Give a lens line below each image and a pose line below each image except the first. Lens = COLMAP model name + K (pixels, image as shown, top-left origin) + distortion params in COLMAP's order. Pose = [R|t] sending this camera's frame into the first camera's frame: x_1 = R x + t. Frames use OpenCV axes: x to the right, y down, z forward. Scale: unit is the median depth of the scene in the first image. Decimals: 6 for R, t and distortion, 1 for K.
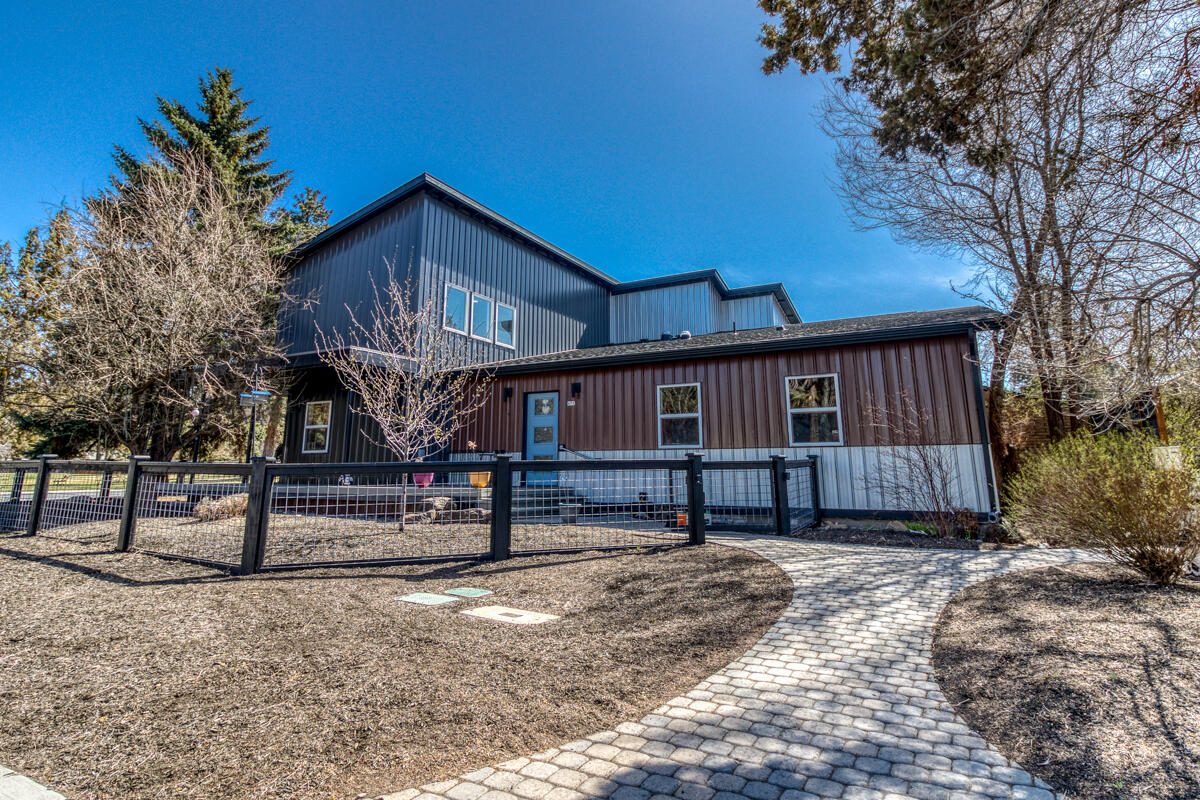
lens RADIAL K [[637.7, 0, 593.7], [0, 637.7, 371.0], [0, 0, 1]] dist [0.000311, 0.000041]
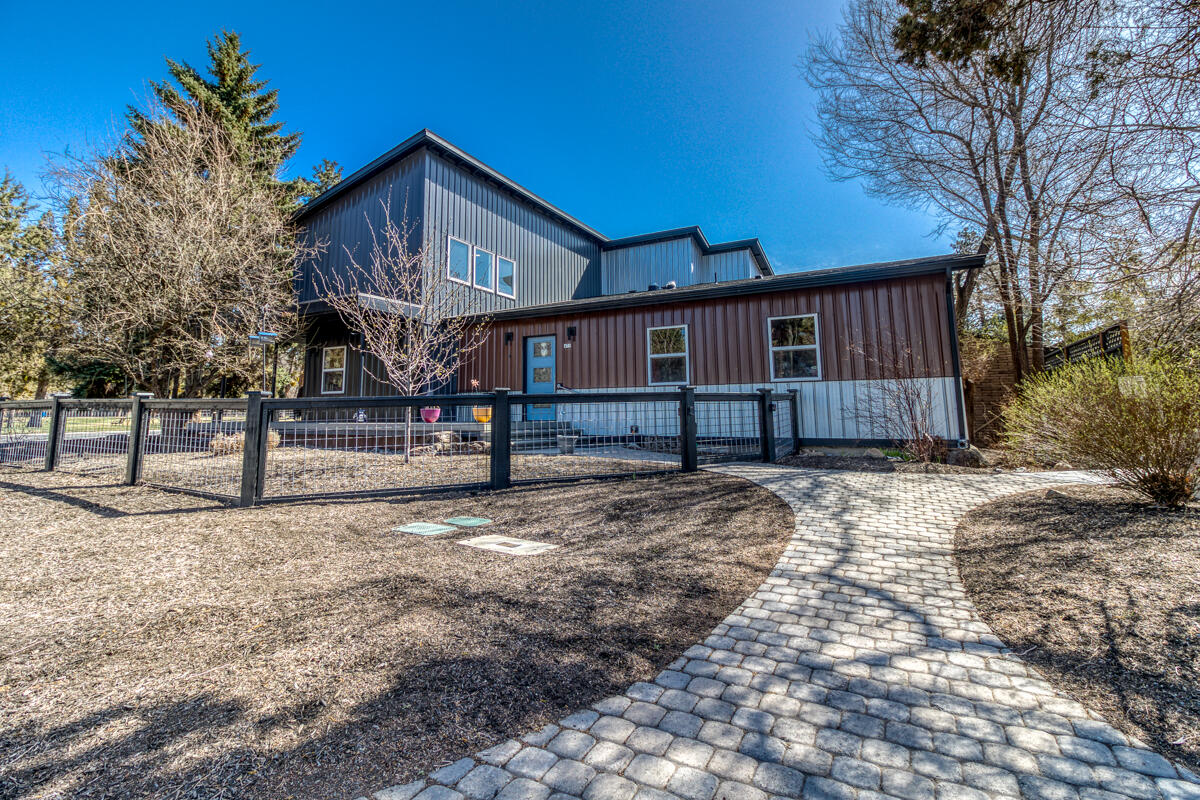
lens RADIAL K [[531.3, 0, 600.0], [0, 531.3, 400.0], [0, 0, 1]] dist [-0.000542, -0.000080]
pose [[0.999640, -0.008101, 0.025566, -0.004927], [0.004658, 0.991245, 0.131954, 0.031326], [-0.026412, -0.131788, 0.990926, 0.123701]]
